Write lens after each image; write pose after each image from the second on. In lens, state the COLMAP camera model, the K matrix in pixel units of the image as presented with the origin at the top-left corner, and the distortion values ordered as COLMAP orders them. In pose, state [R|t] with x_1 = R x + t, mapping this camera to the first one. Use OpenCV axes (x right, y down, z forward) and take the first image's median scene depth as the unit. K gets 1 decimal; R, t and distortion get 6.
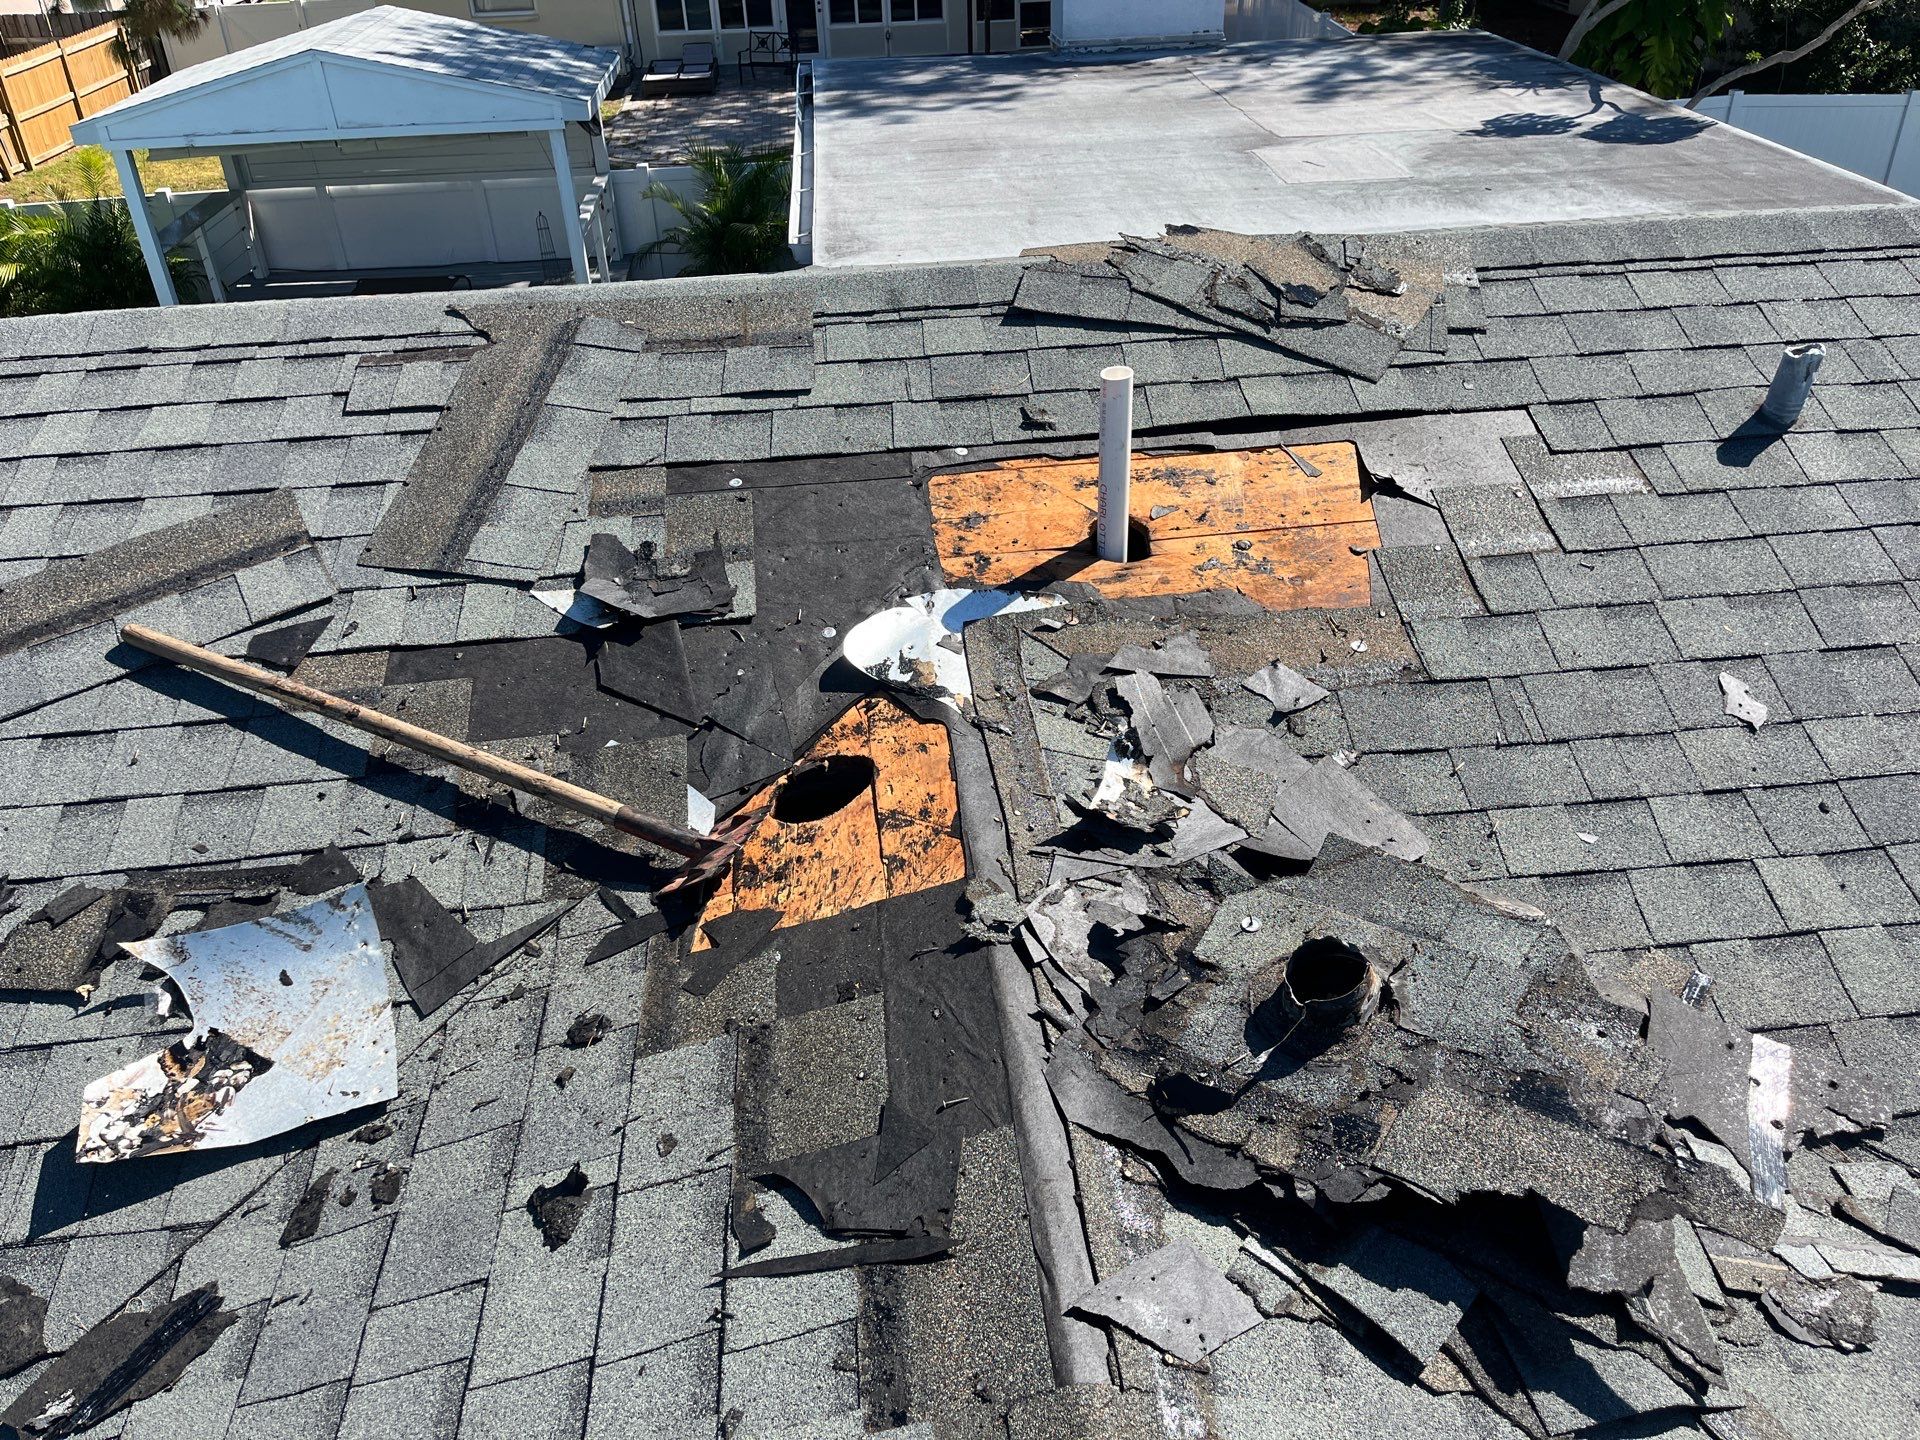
lens RADIAL K [[1474.4, 0, 960.0], [0, 1474.4, 720.0], [0, 0, 1]] dist [0.046872, -0.075218]
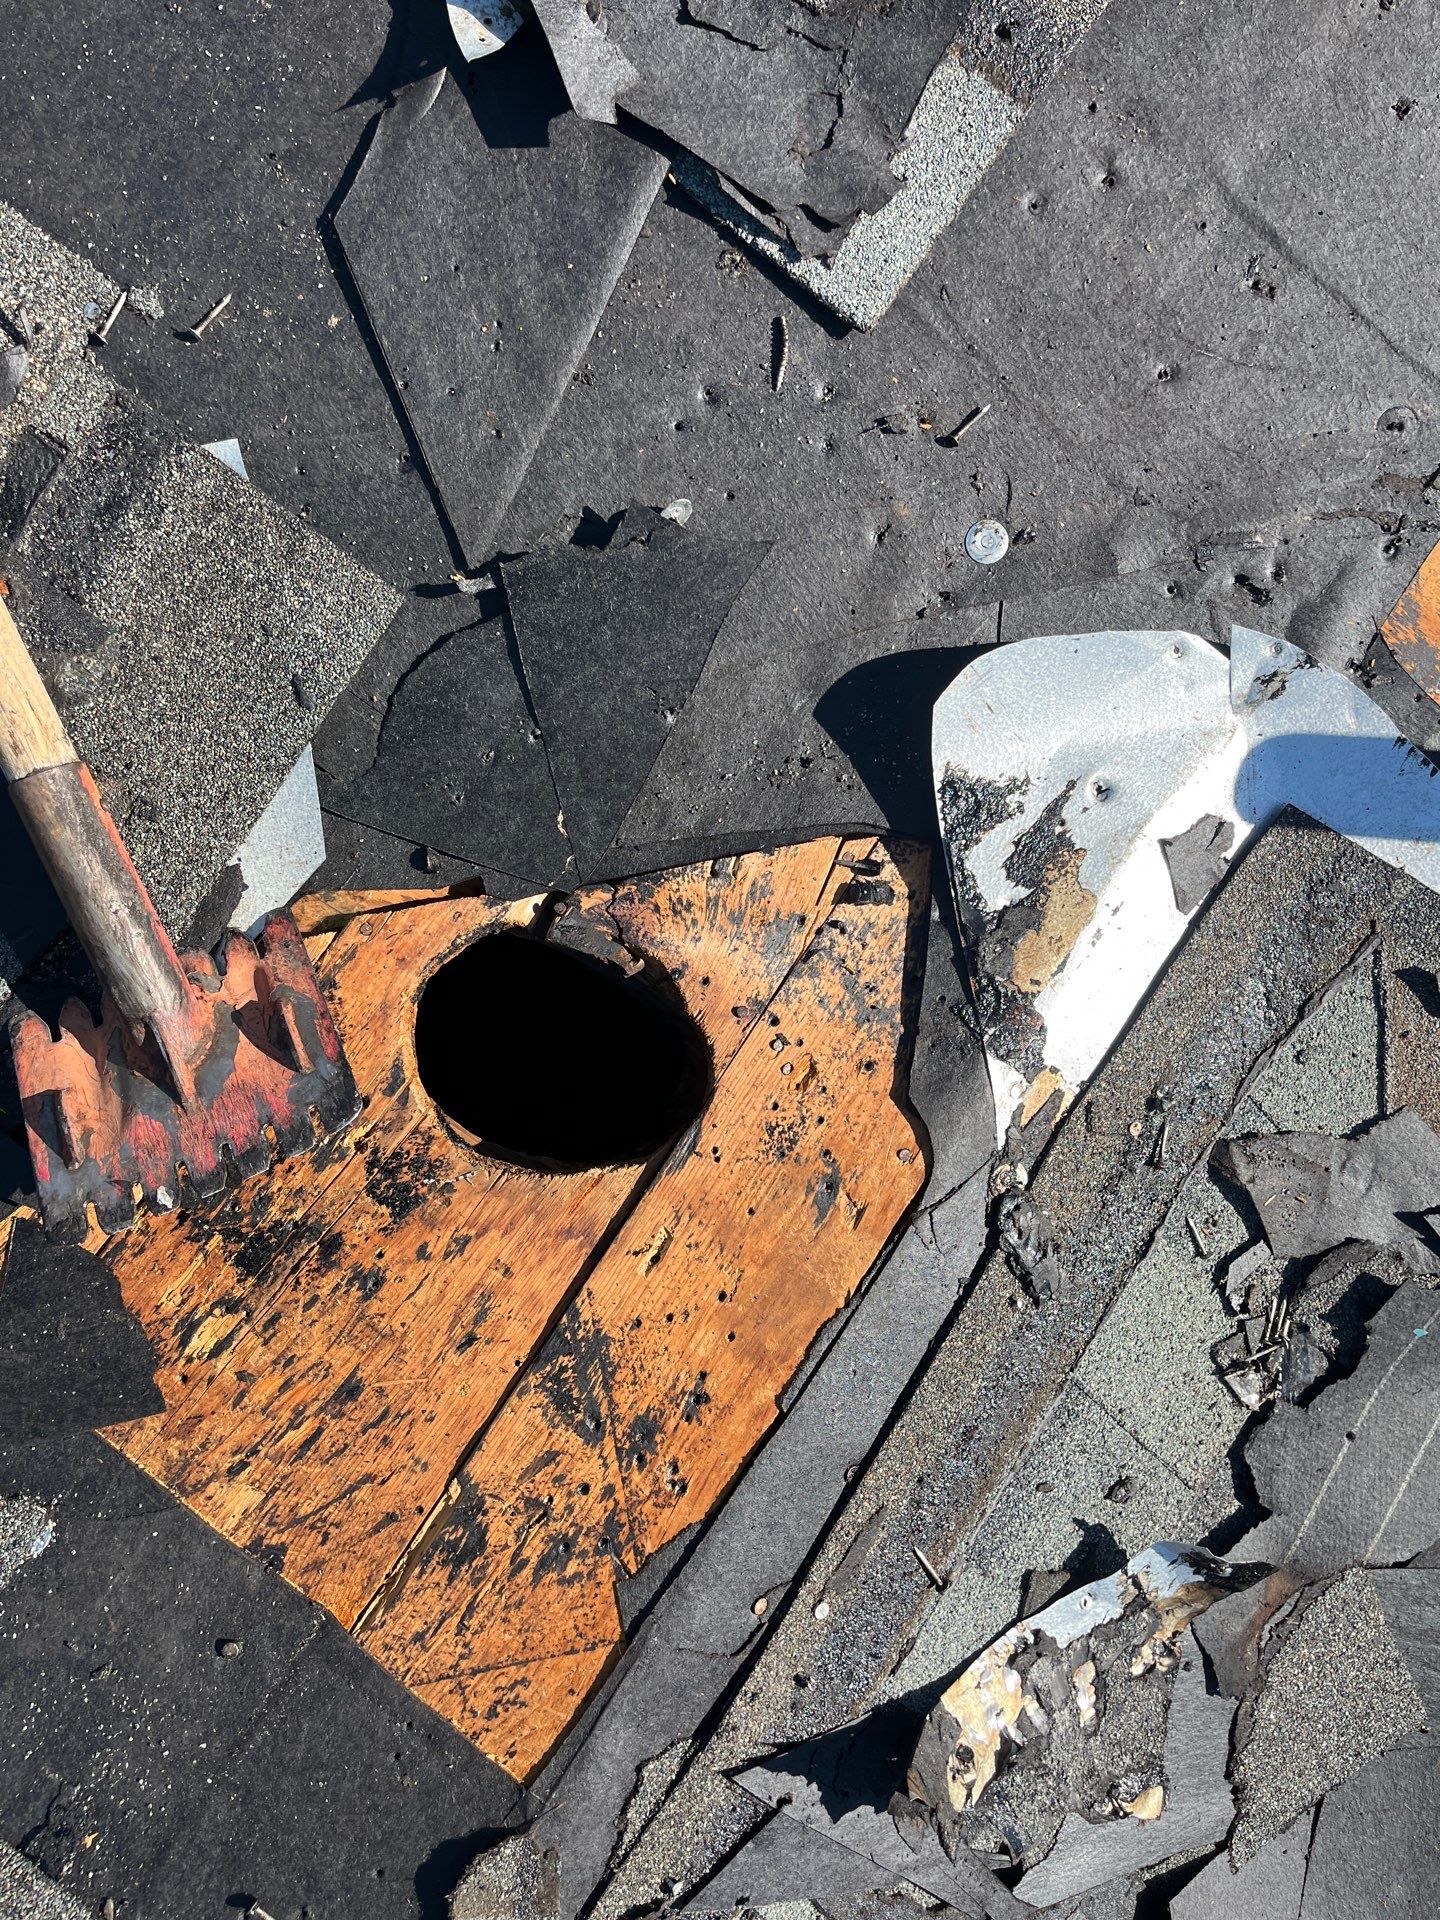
lens RADIAL K [[1450.5, 0, 724.9], [0, 1450.5, 950.7], [0, 0, 1]] dist [0.051255, -0.073090]
pose [[0.727968, 0.667372, 0.157086, -0.120339], [-0.567165, 0.457455, 0.684879, -0.204844], [0.385209, -0.587664, 0.711523, 0.688331]]
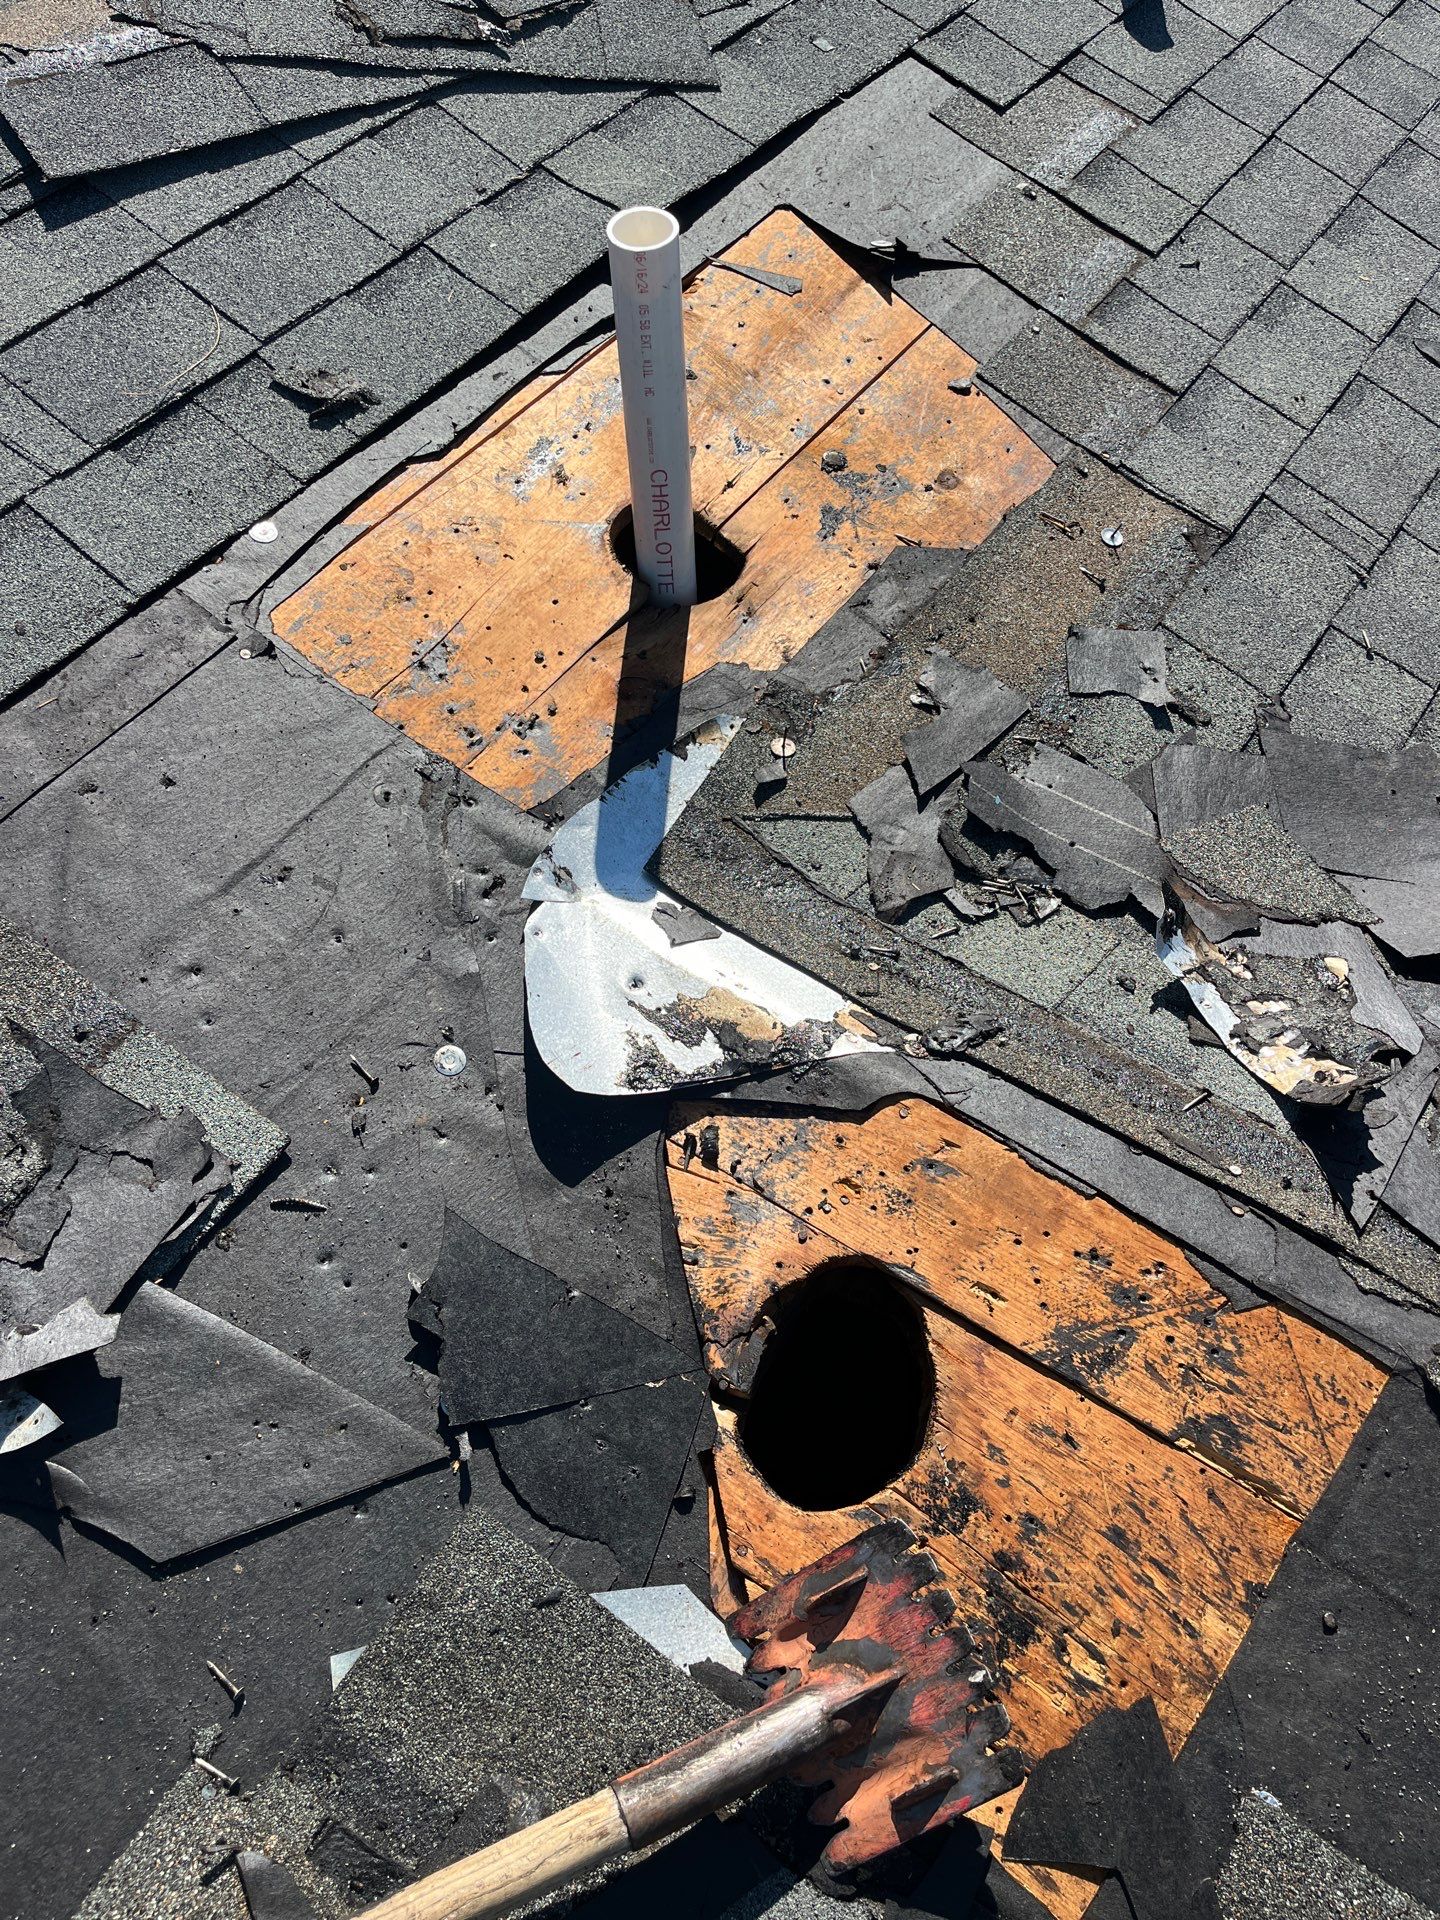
lens RADIAL K [[1474.4, 0, 727.5], [0, 1474.4, 964.4], [0, 0, 1]] dist [0.046872, -0.075218]
pose [[0.648953, -0.599945, 0.467896, -0.223917], [0.420741, 0.795376, 0.436296, -0.239312], [-0.633907, -0.086273, 0.768583, 0.602582]]
